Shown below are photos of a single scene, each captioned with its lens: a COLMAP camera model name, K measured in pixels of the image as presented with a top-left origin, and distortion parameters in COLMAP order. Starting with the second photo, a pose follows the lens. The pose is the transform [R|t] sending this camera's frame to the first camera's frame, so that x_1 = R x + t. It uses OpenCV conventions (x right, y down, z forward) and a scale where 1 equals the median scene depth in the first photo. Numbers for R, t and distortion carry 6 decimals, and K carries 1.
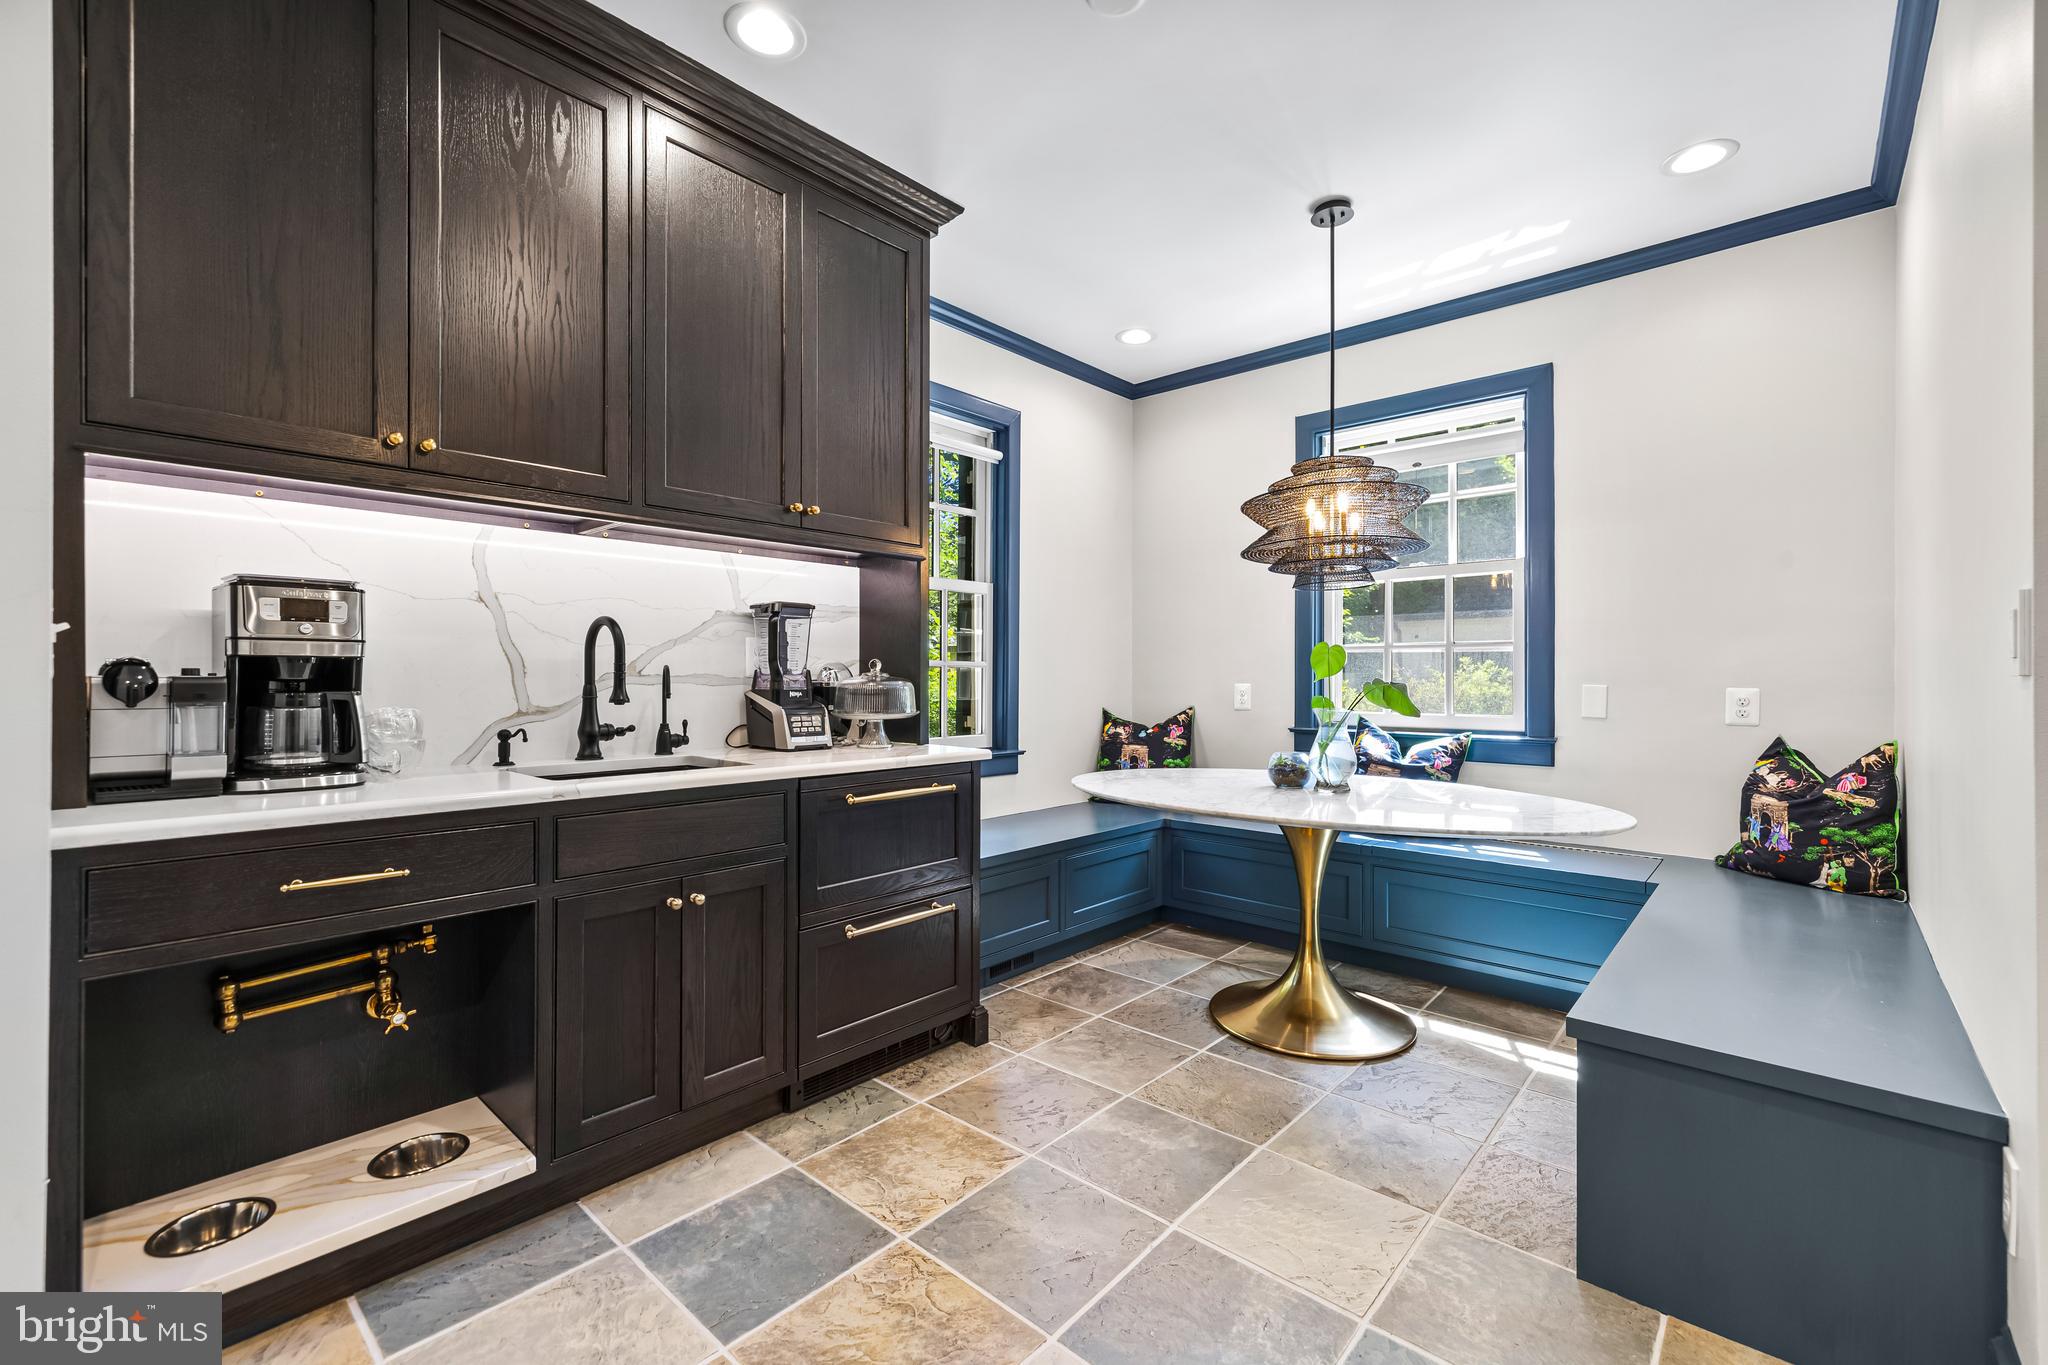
lens RADIAL K [[865.3, 0, 1028.3], [0, 865.3, 676.2], [0, 0, 1]] dist [0.002026, 0.000871]
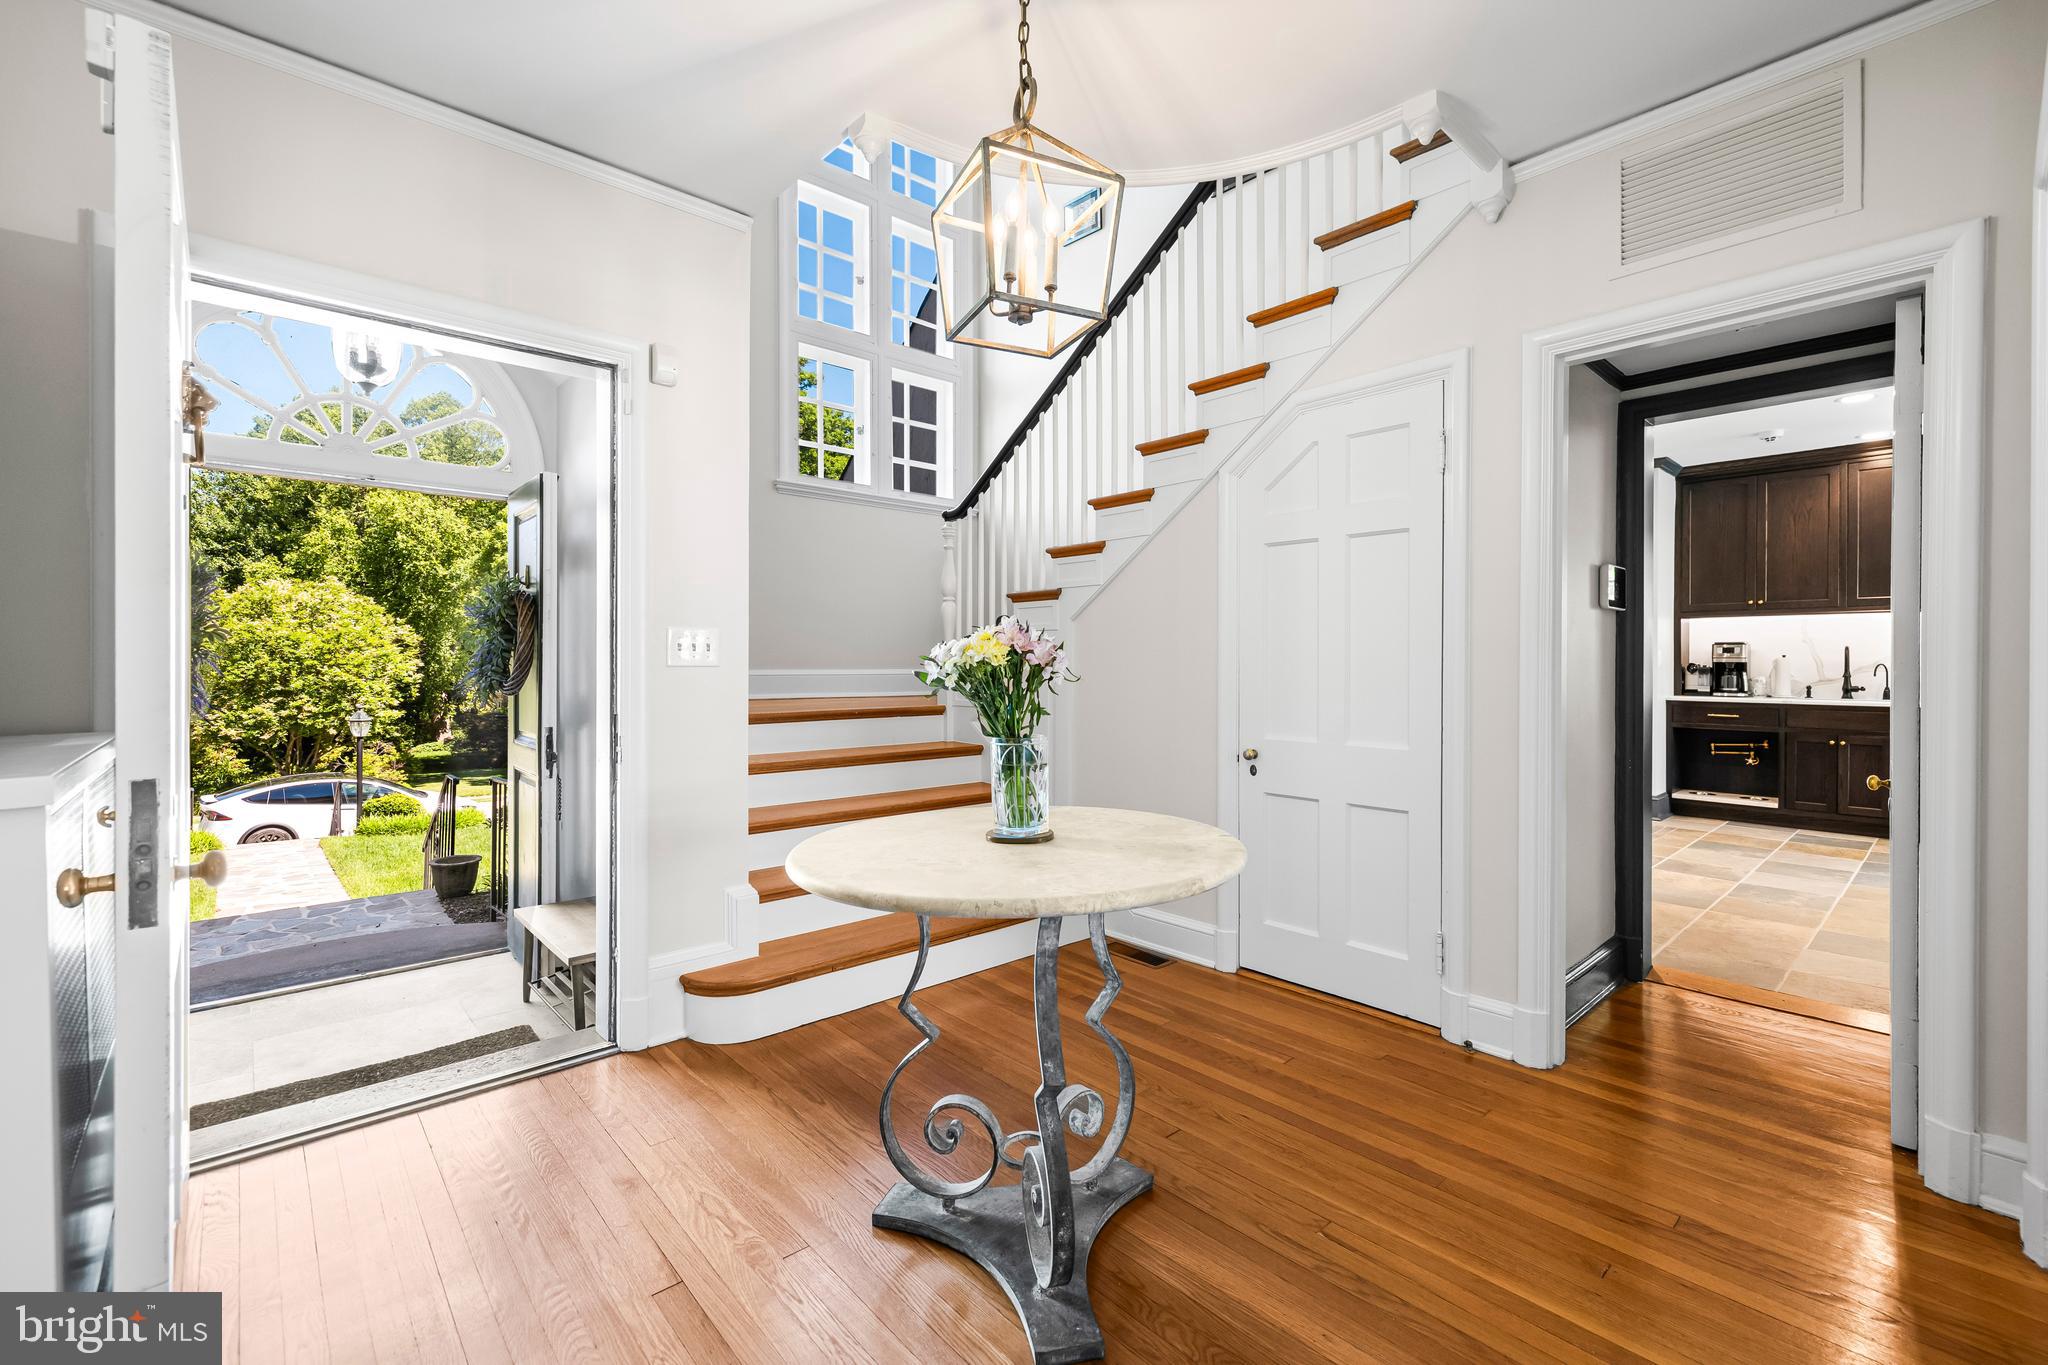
lens RADIAL K [[872.7, 0, 1023.7], [0, 872.7, 662.1], [0, 0, 1]] dist [0.001728, 0.000339]
pose [[-0.106177, -0.000763, -0.994347, 2.198366], [-0.002818, 0.999996, -0.000467, -0.007688], [0.994343, 0.002753, -0.106178, -1.116571]]
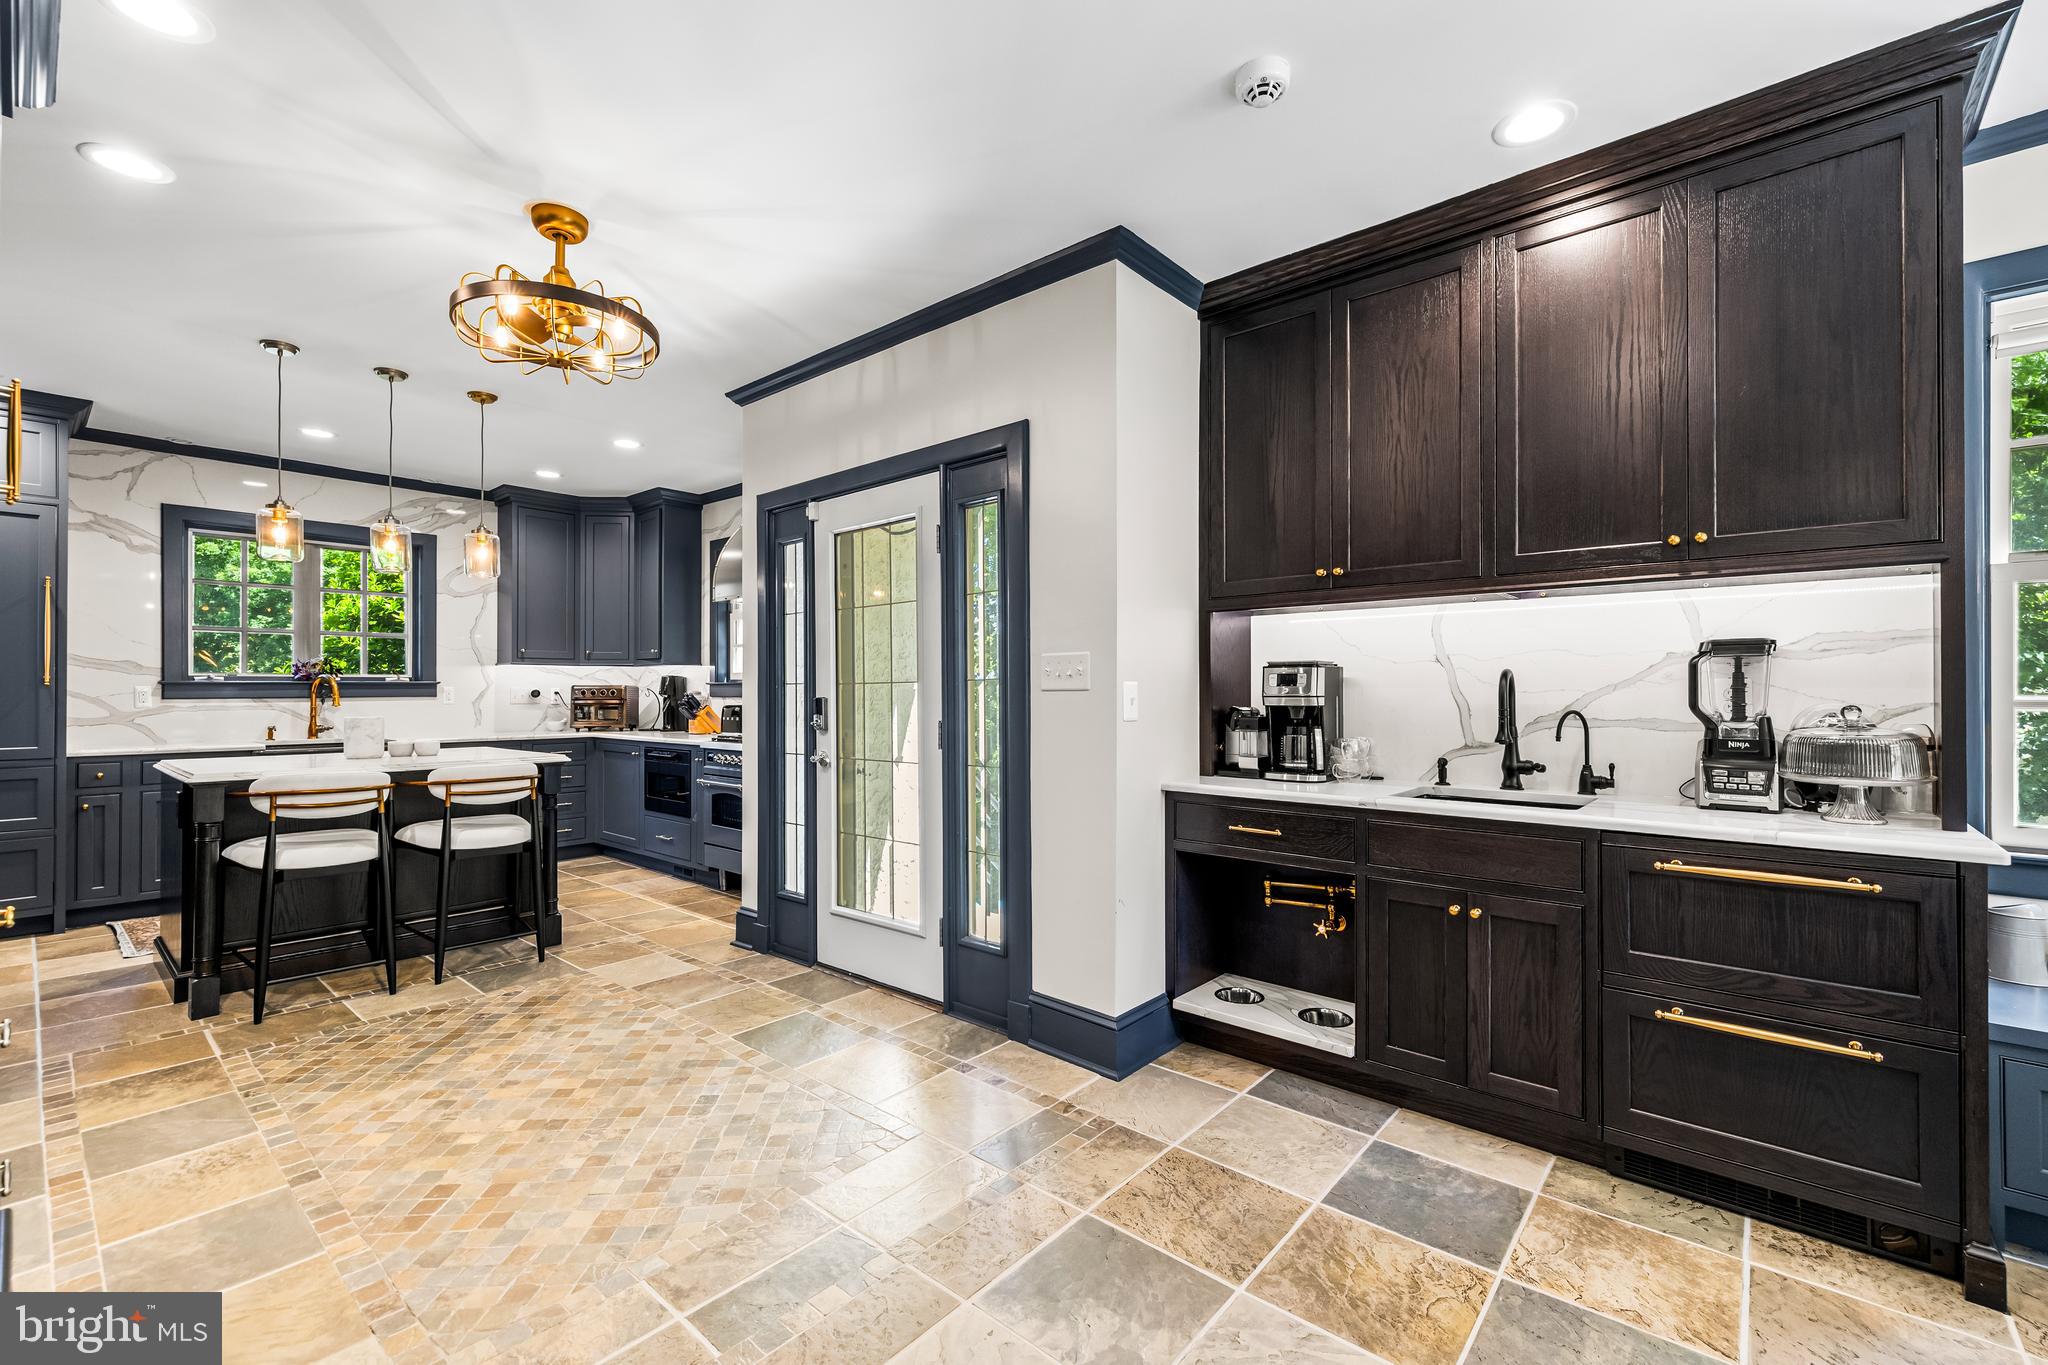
lens RADIAL K [[866.1, 0, 1024.0], [0, 866.1, 682.5], [0, 0, 1]] dist [-0.000415, 0.000091]
pose [[0.013498, -0.013450, -0.999818, 0.602997], [-0.000741, 0.999909, -0.013462, -0.030214], [0.999909, 0.000922, 0.013486, 0.282705]]
